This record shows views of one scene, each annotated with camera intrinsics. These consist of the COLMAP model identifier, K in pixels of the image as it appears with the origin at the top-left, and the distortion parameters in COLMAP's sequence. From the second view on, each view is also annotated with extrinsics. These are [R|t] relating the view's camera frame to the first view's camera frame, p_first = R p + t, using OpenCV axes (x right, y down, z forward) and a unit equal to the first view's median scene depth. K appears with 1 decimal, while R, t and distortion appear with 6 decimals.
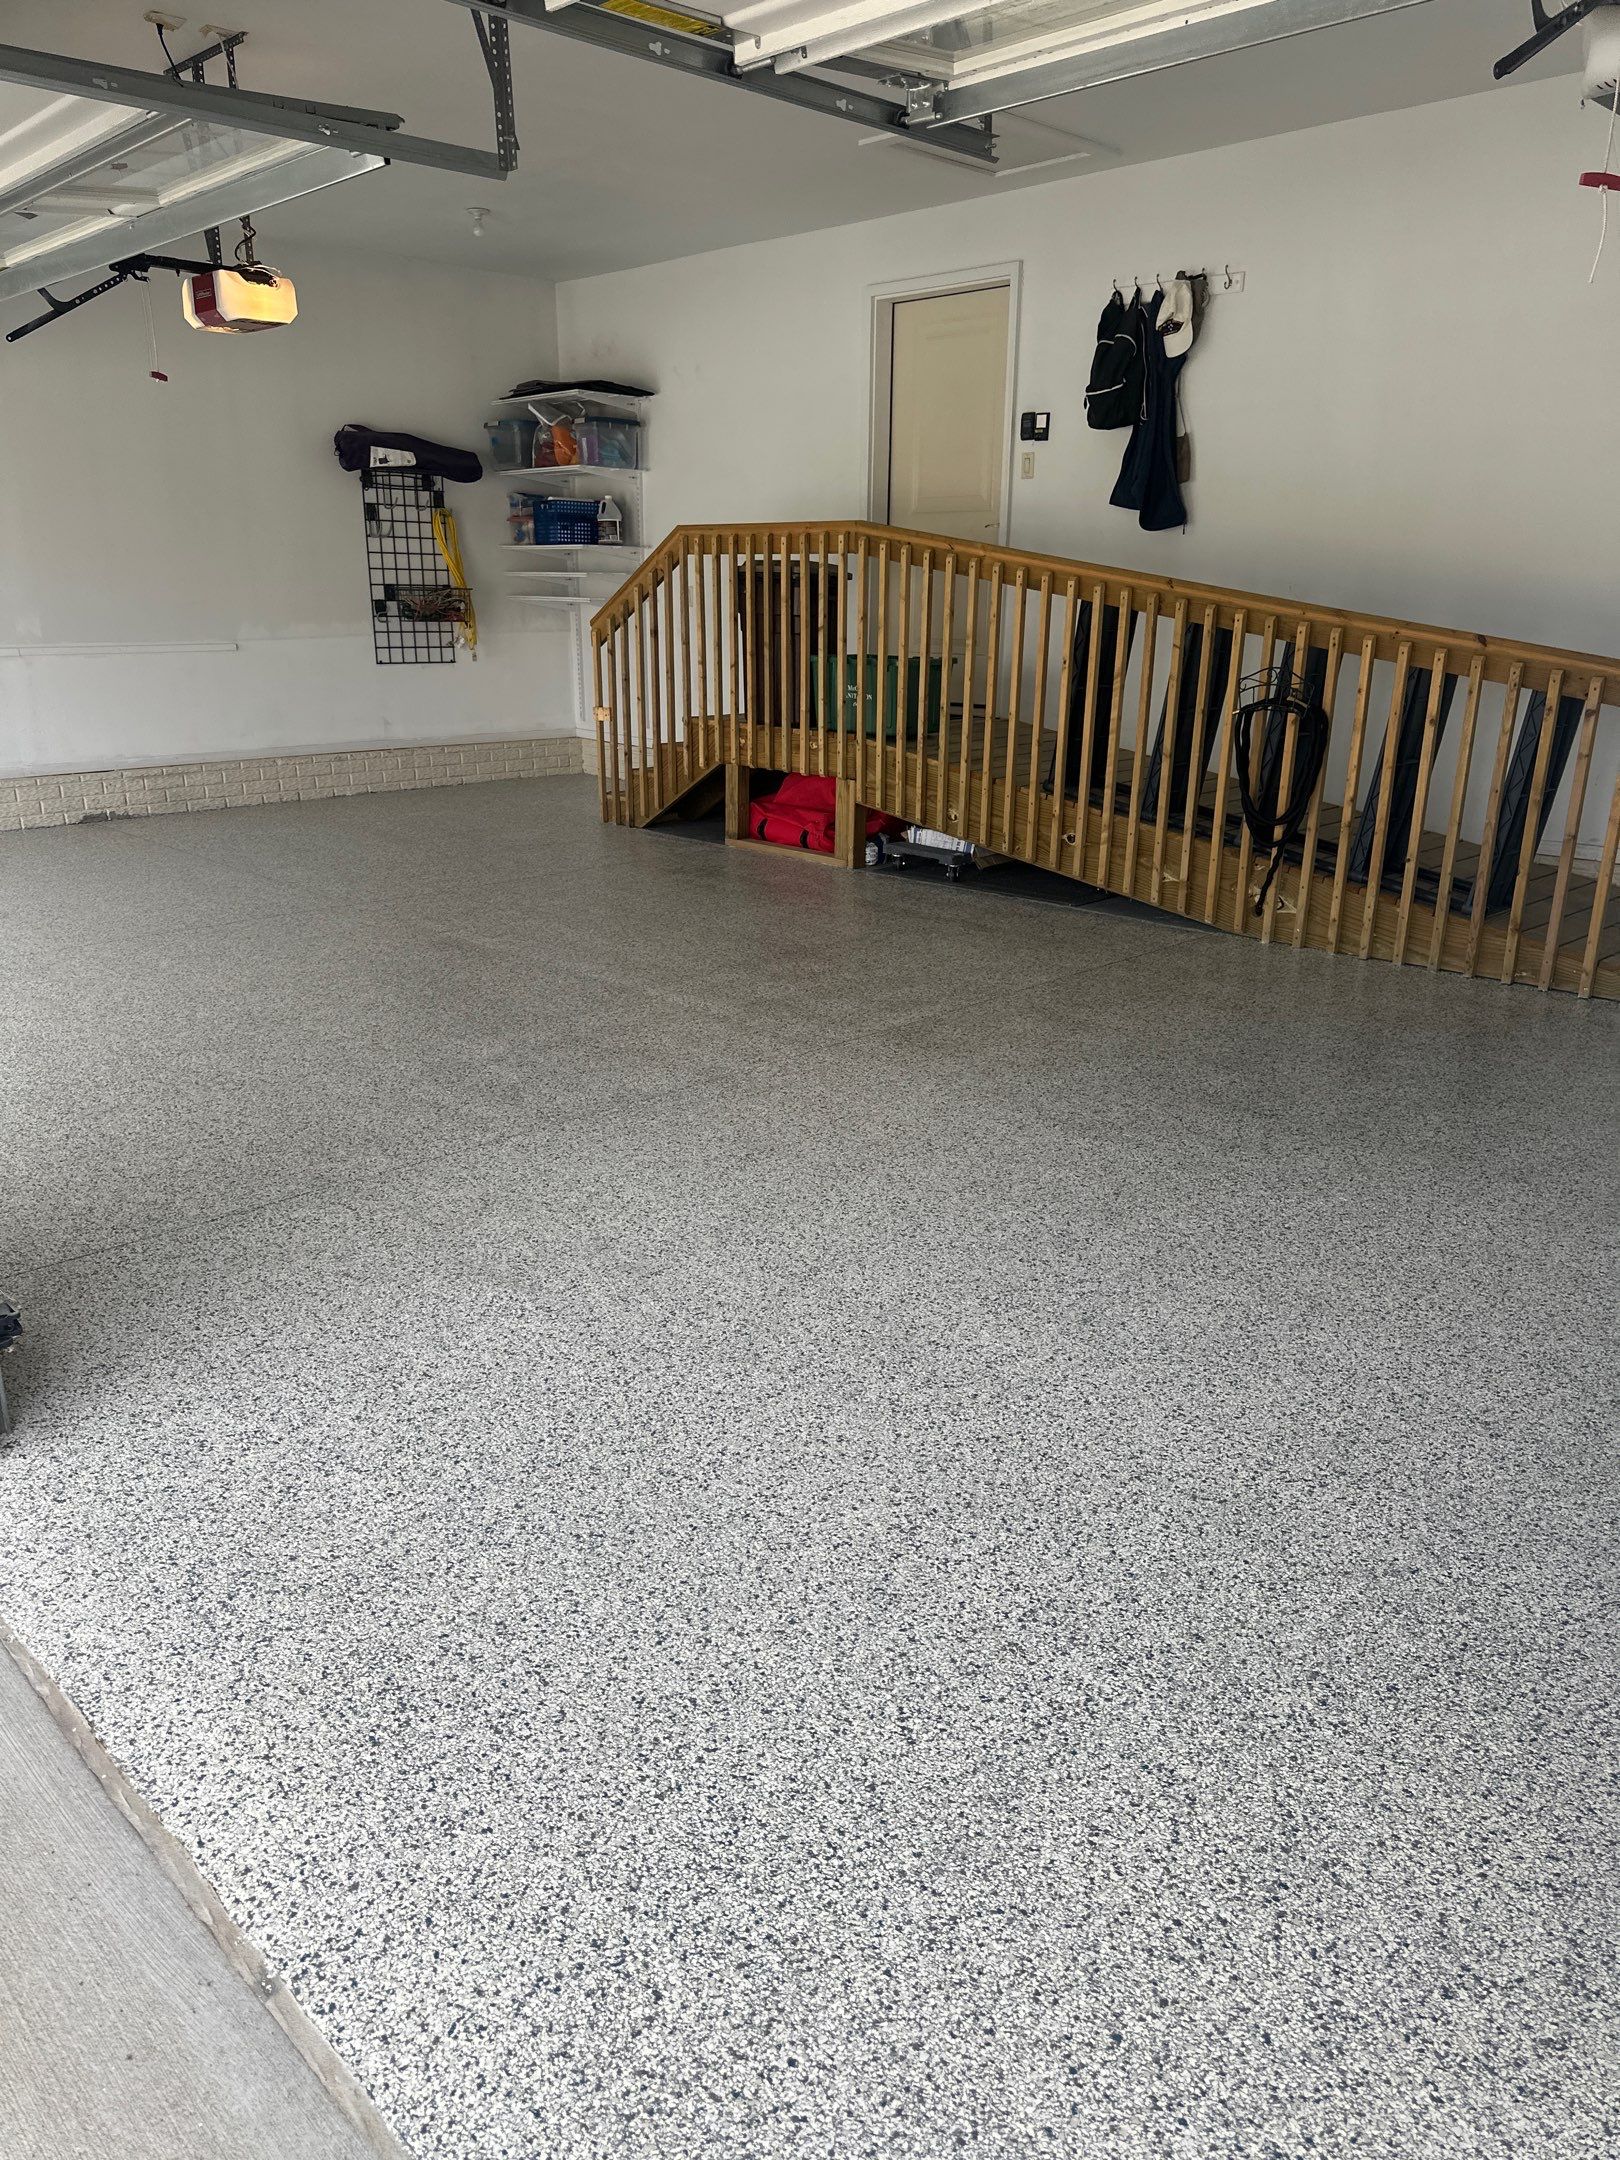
lens RADIAL K [[1503.5, 0, 787.3], [0, 1503.5, 1083.8], [0, 0, 1]] dist [0.156764, -0.282704]
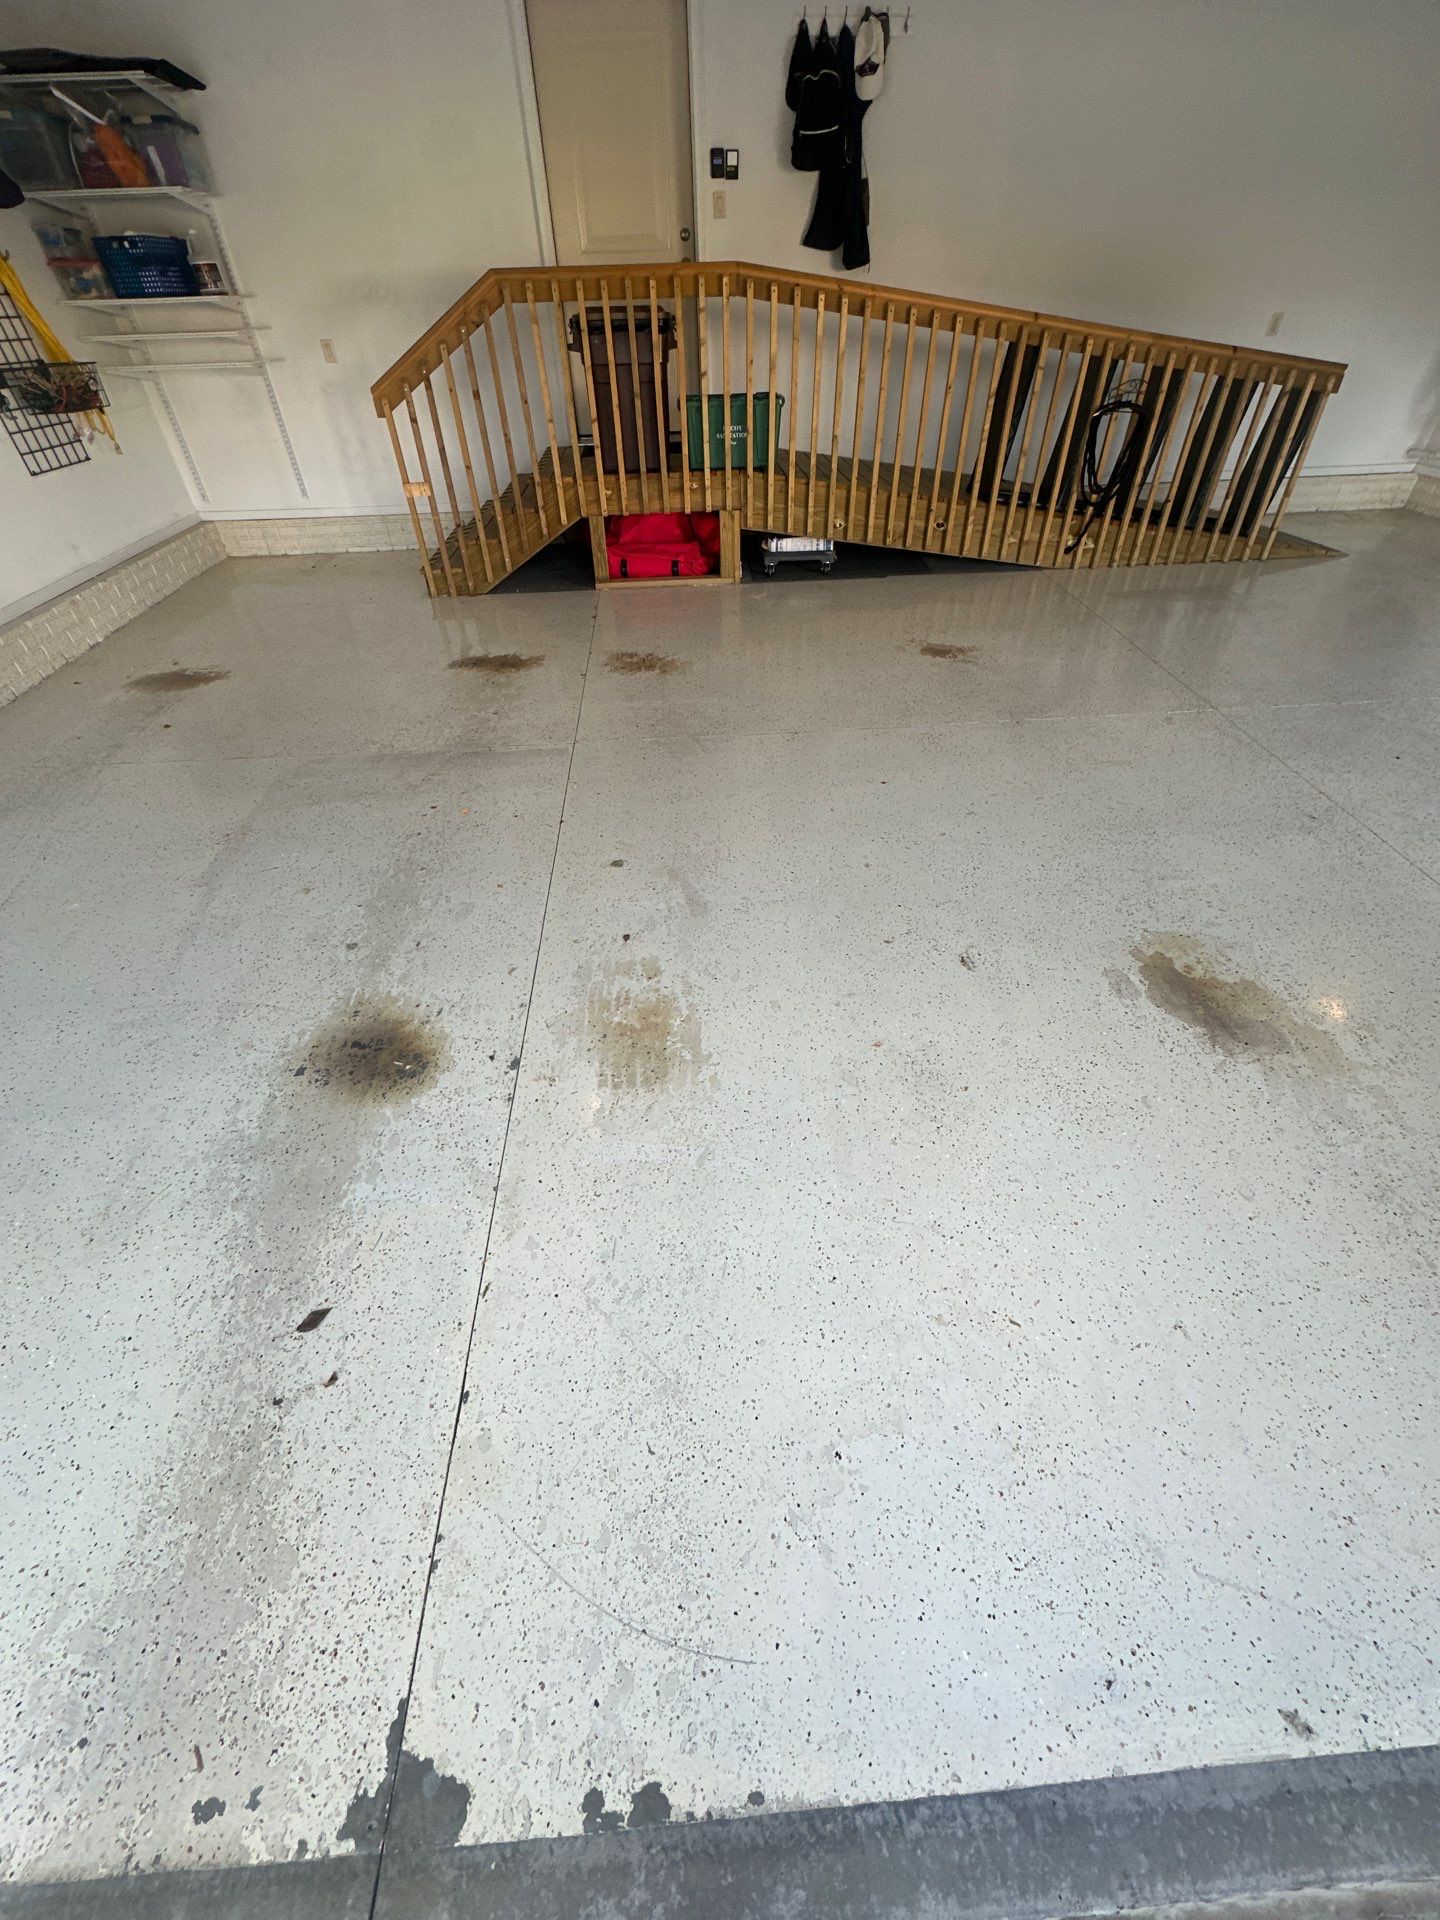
lens RADIAL K [[757.2, 0, 720.0], [0, 757.2, 960.0], [0, 0, 1]] dist [-0.005201, 0.000796]
pose [[0.644602, -0.523605, 0.557069, -0.545125], [0.266156, 0.836766, 0.478523, -0.198945], [-0.716693, -0.160189, 0.678742, 0.528163]]
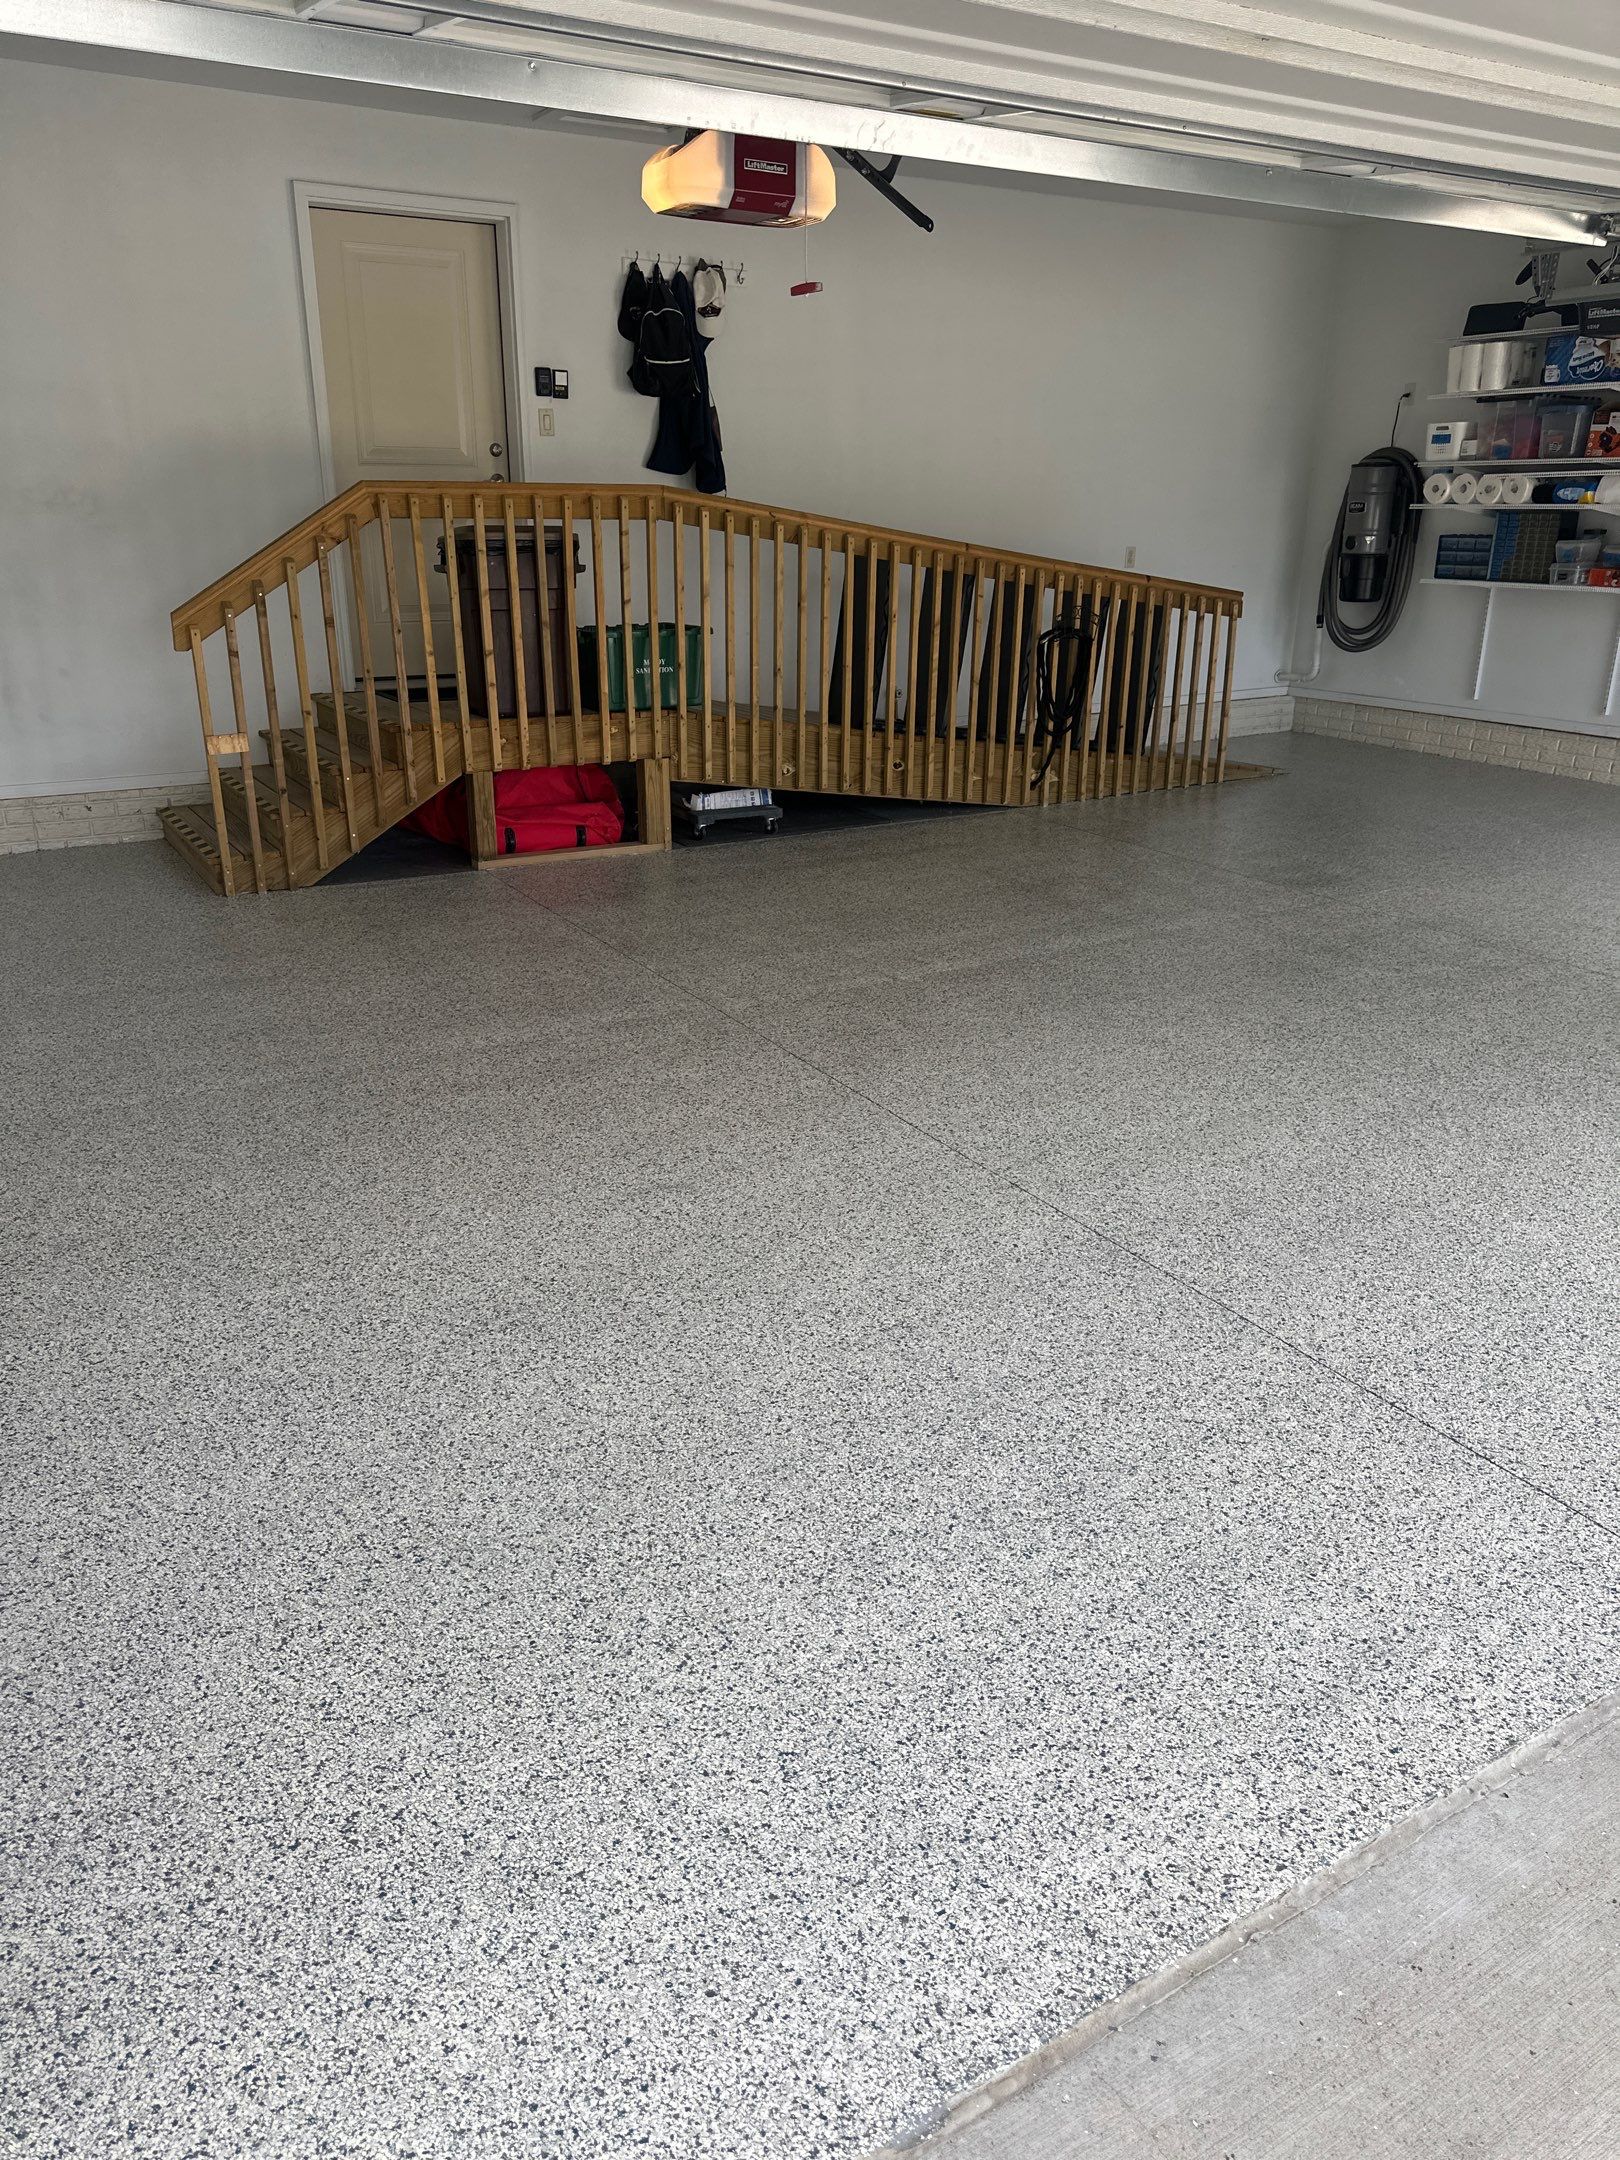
lens RADIAL K [[1503.5, 0, 787.3], [0, 1503.5, 1083.8], [0, 0, 1]] dist [0.156764, -0.282704]
pose [[0.227807, -0.350879, 0.908288, -0.912827], [0.301258, 0.912445, 0.276926, -0.263901], [-0.925931, 0.210543, 0.313567, 0.694077]]
